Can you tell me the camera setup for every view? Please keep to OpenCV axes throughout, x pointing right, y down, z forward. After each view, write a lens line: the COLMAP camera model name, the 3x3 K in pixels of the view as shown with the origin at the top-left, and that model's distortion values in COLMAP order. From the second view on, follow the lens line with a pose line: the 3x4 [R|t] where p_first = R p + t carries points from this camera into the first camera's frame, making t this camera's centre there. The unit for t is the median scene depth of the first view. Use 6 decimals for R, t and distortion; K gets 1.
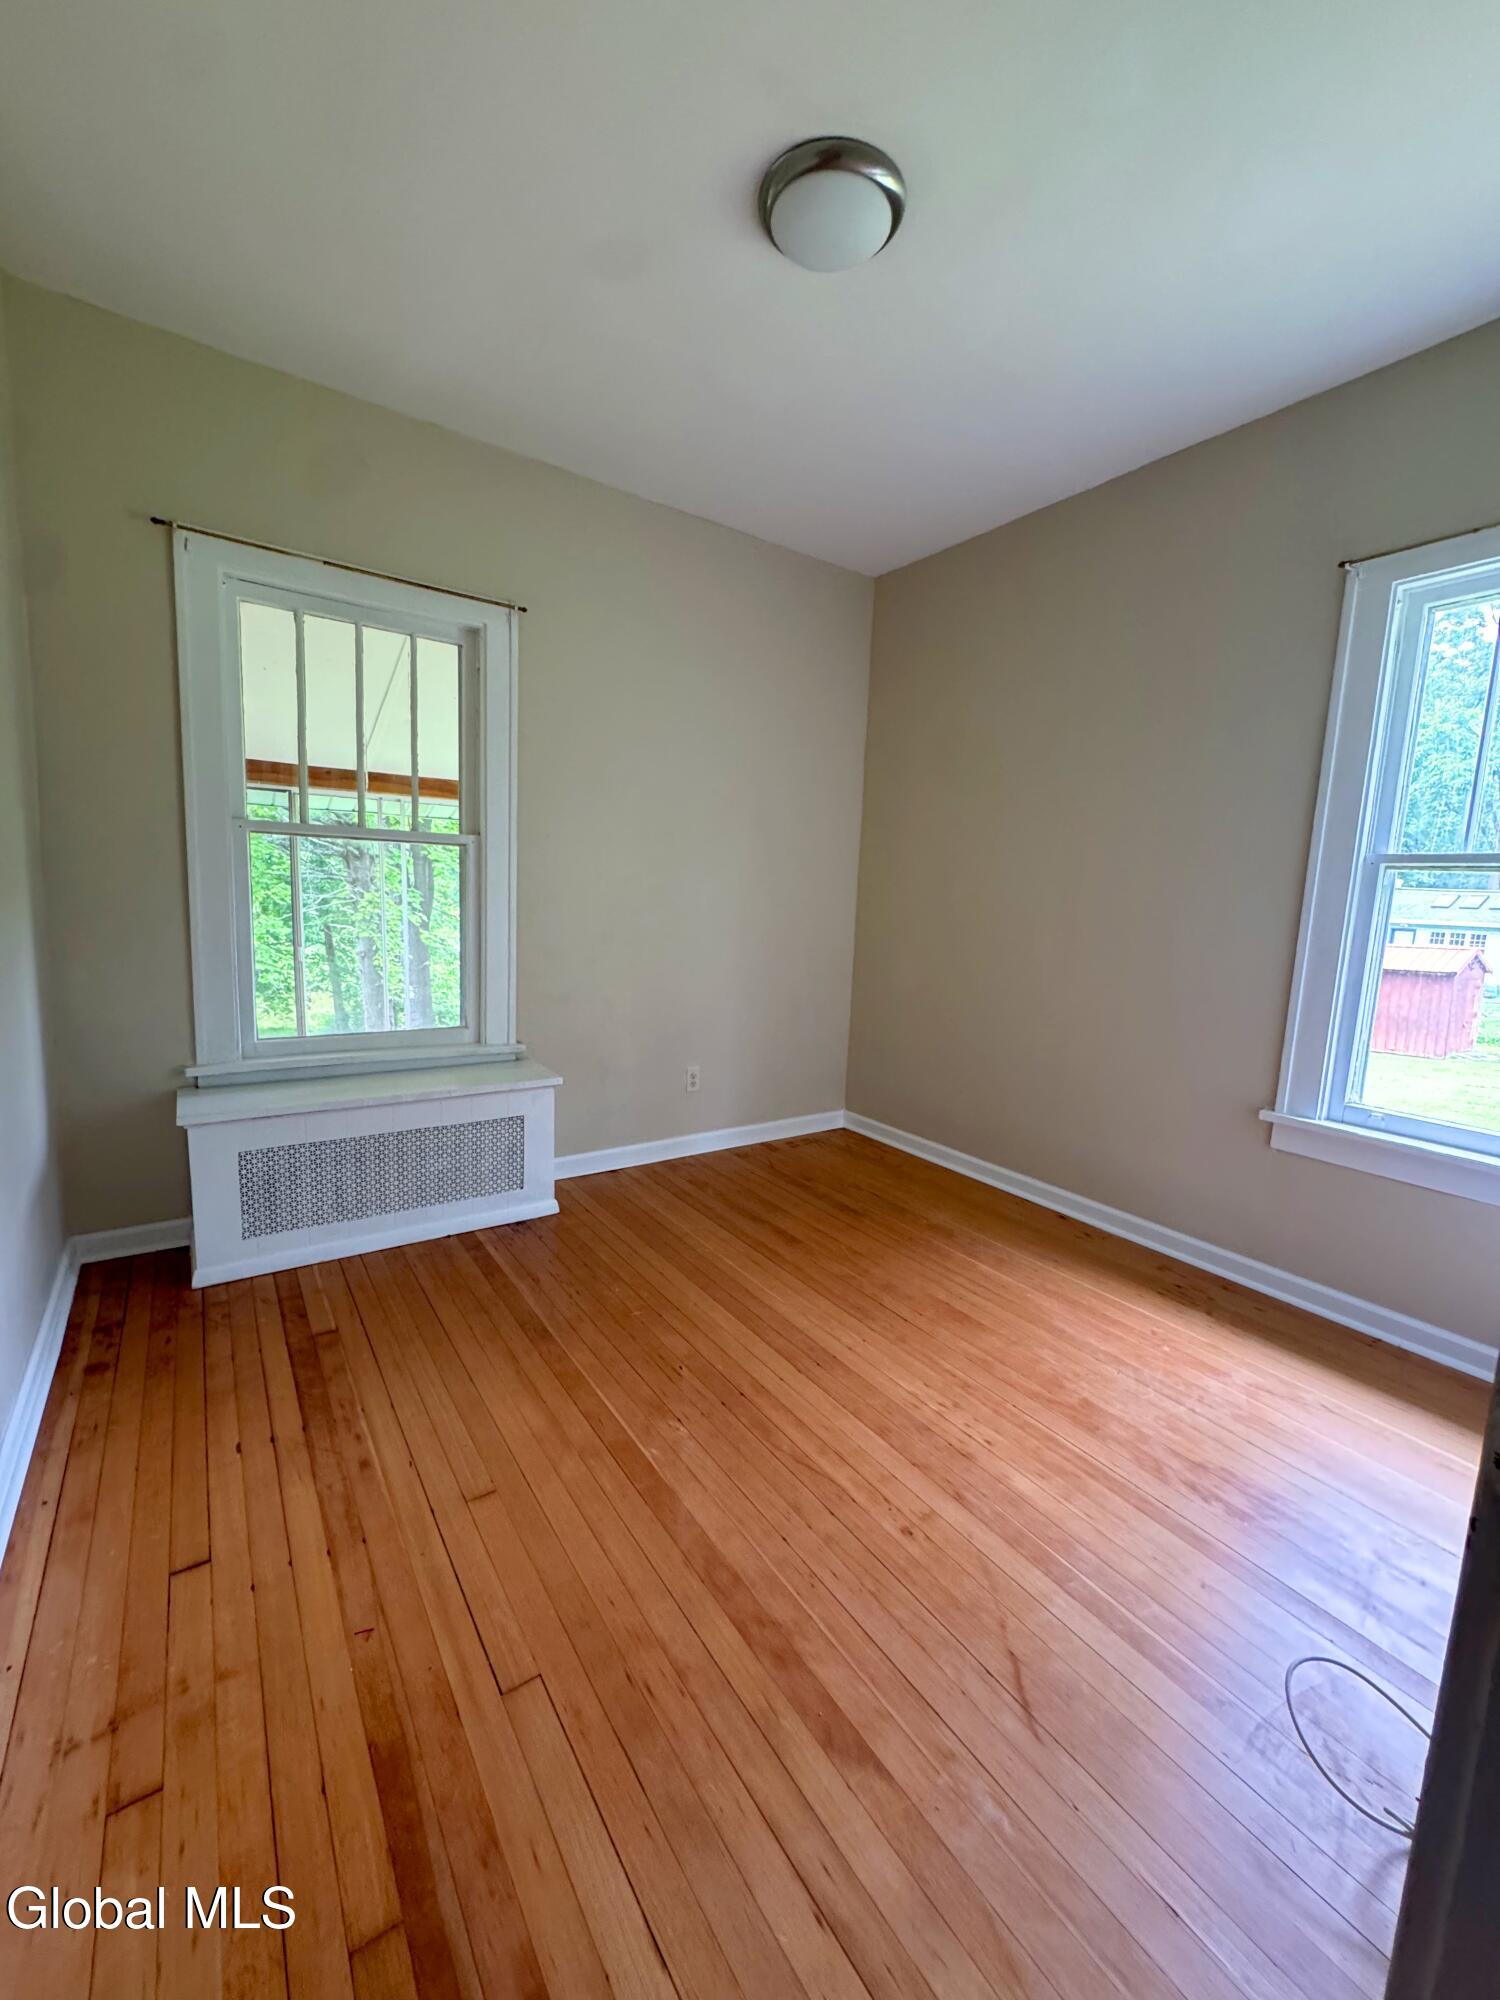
lens RADIAL K [[801.5, 0, 750.0], [0, 801.5, 1000.0], [0, 0, 1]] dist [-0.003121, 0.000772]
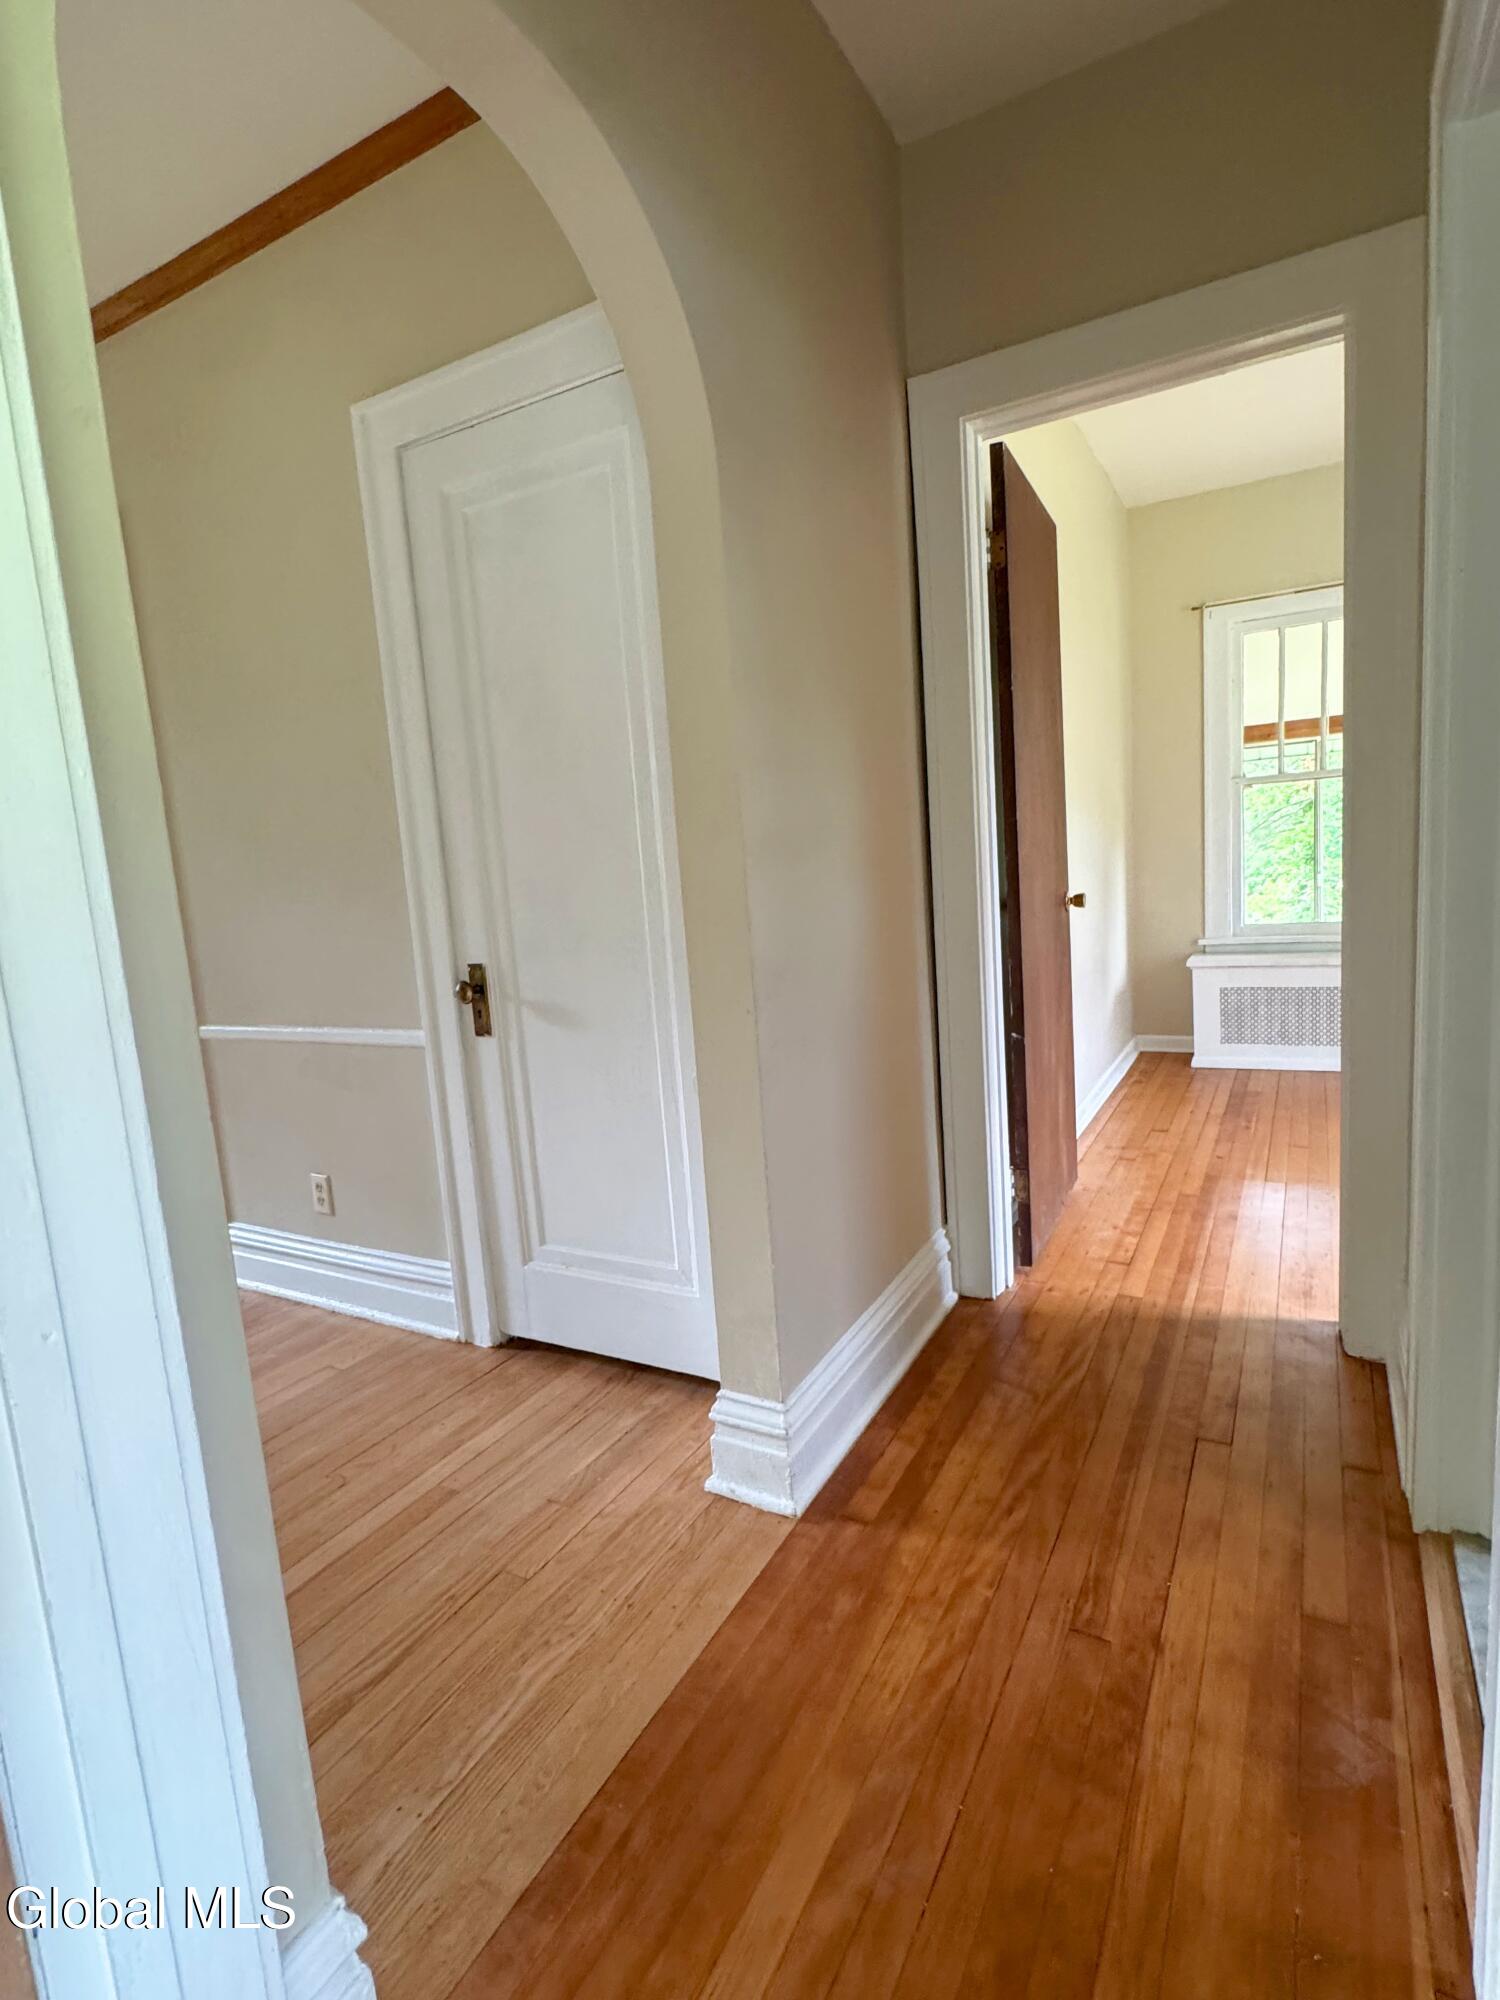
lens RADIAL K [[988.6, 0, 750.0], [0, 988.6, 1000.0], [0, 0, 1]] dist [0.000308, 0.000060]
pose [[0.435498, 0.050669, -0.898763, 0.736757], [-0.031075, 0.998666, 0.041244, 0.162785], [0.899653, 0.009967, 0.436491, -0.717827]]
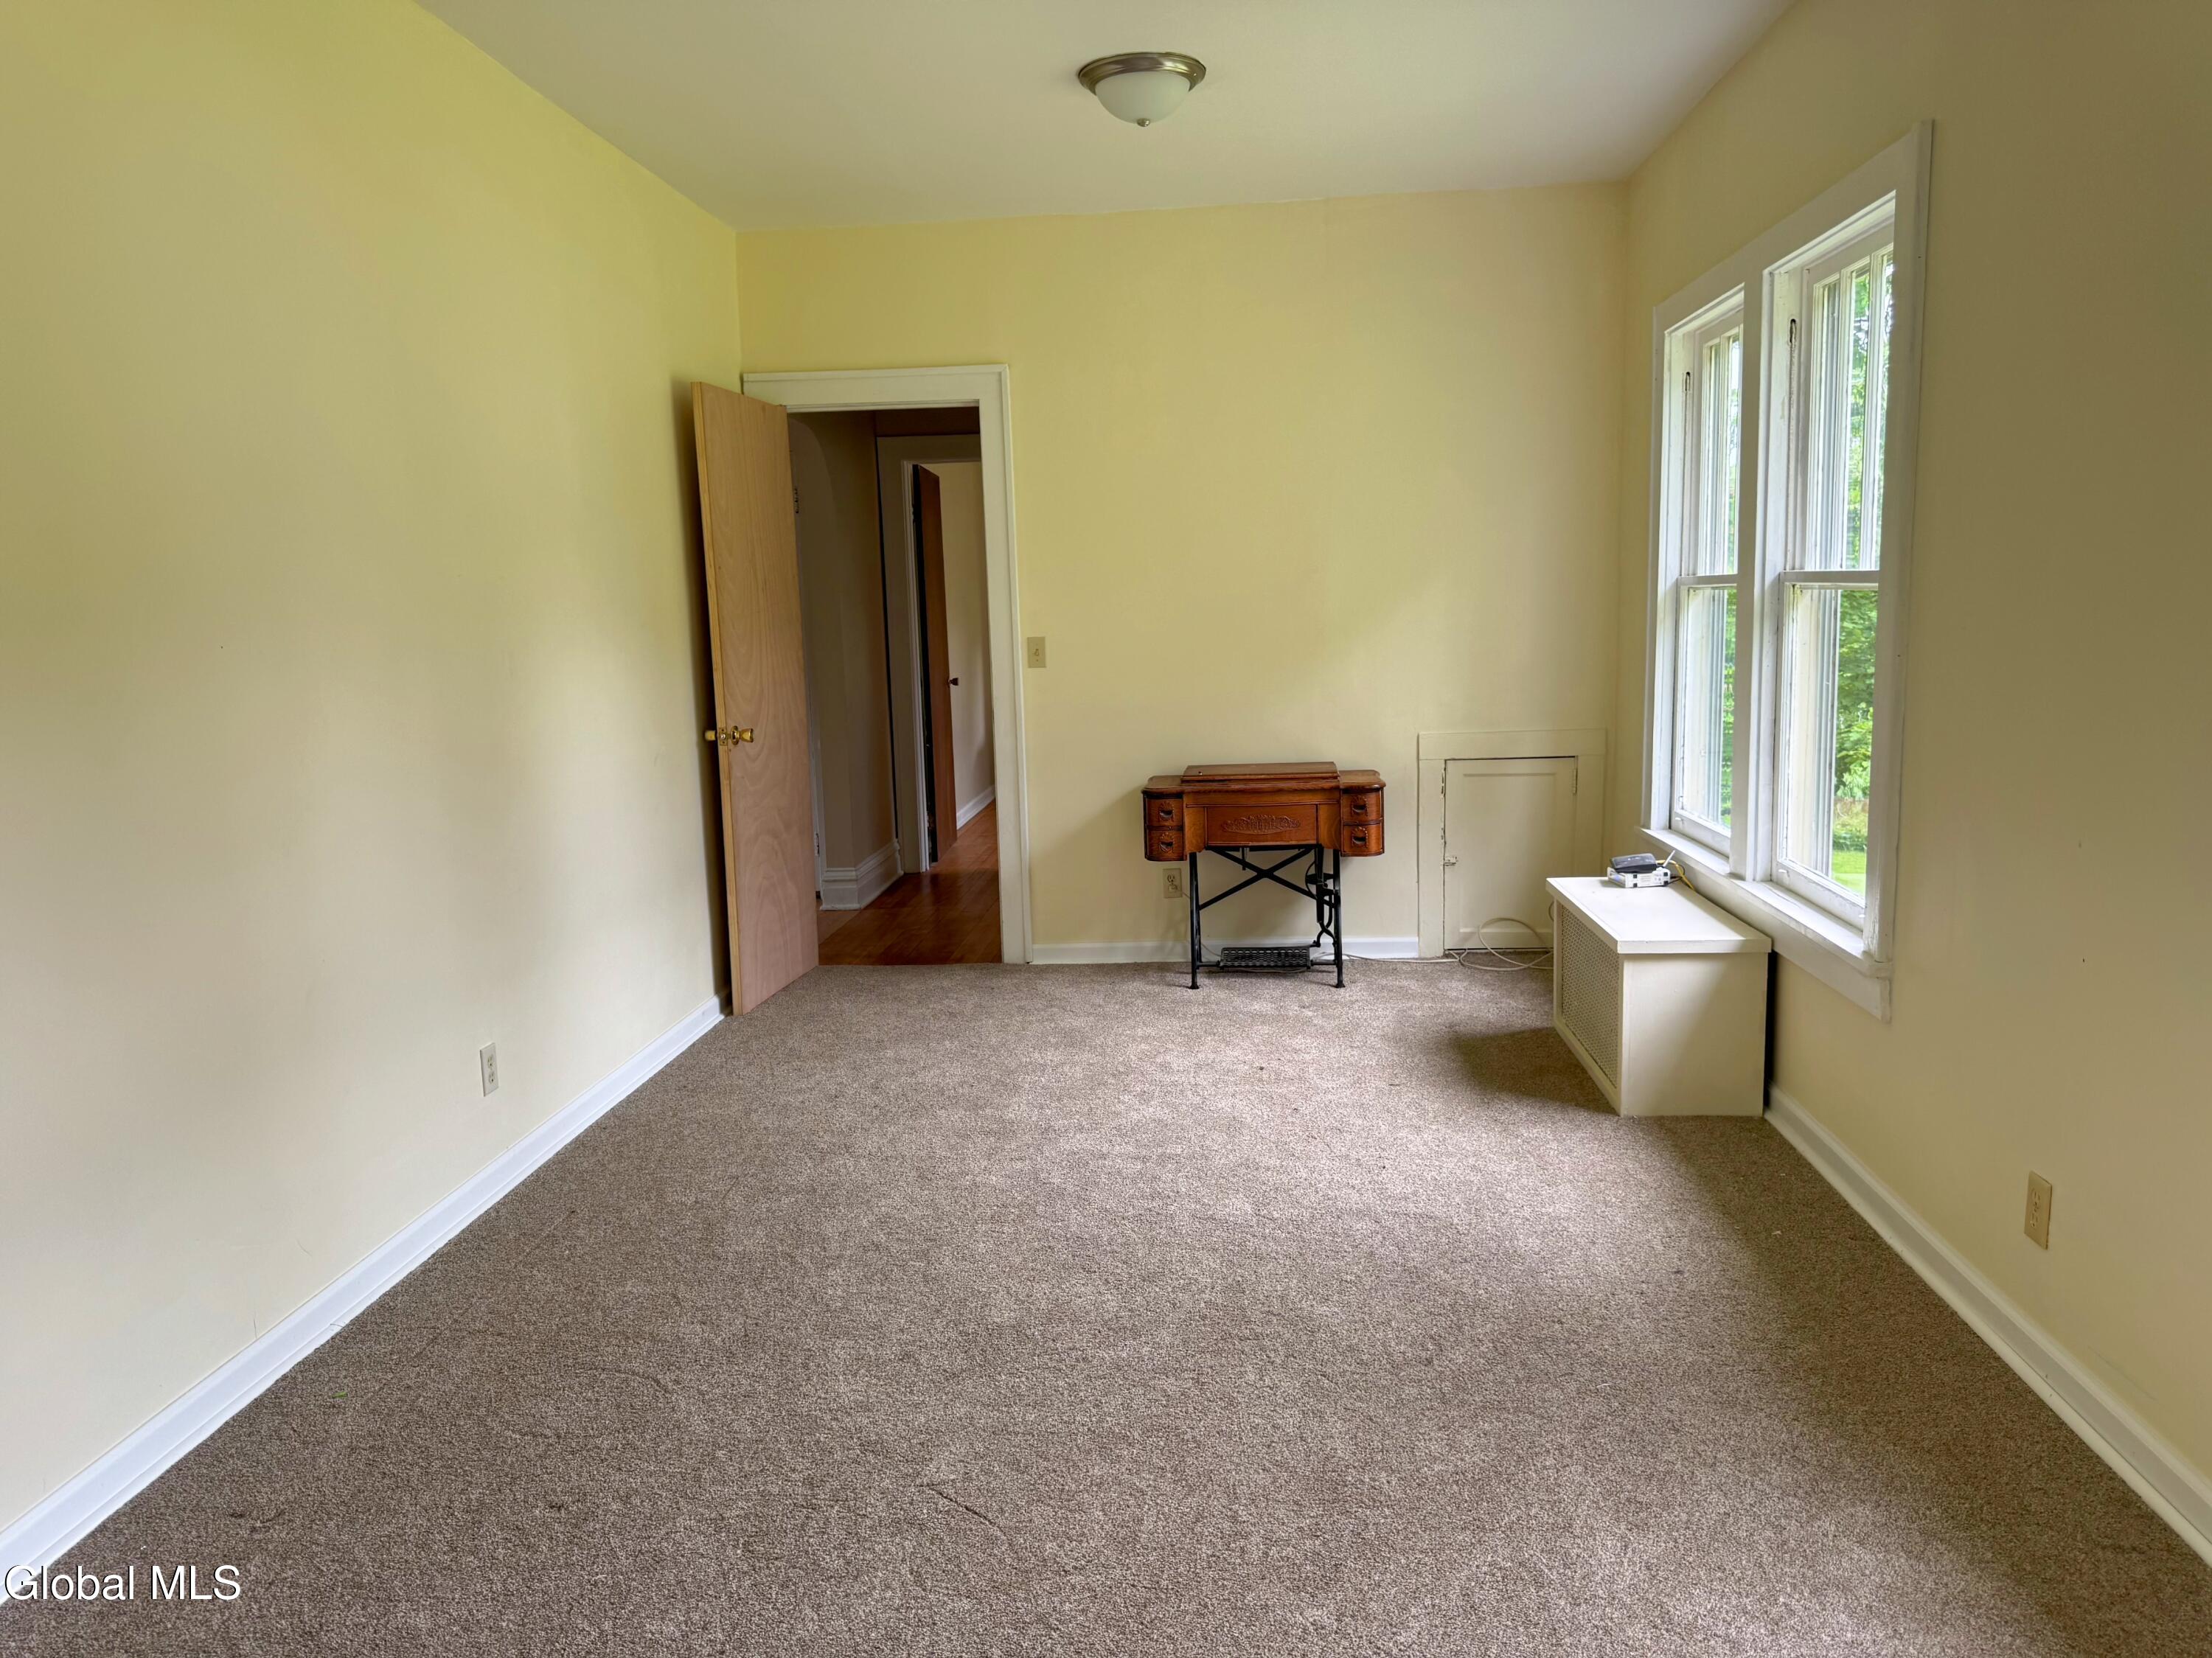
lens RADIAL K [[1552.4, 0, 1099.4], [0, 1552.4, 833.3], [0, 0, 1]] dist [0.118038, -0.184405]
pose [[0.767716, 0.037756, -0.639677, 2.487469], [-0.030263, 0.999285, 0.022661, 0.348301], [0.640076, 0.001961, 0.768309, -2.479907]]
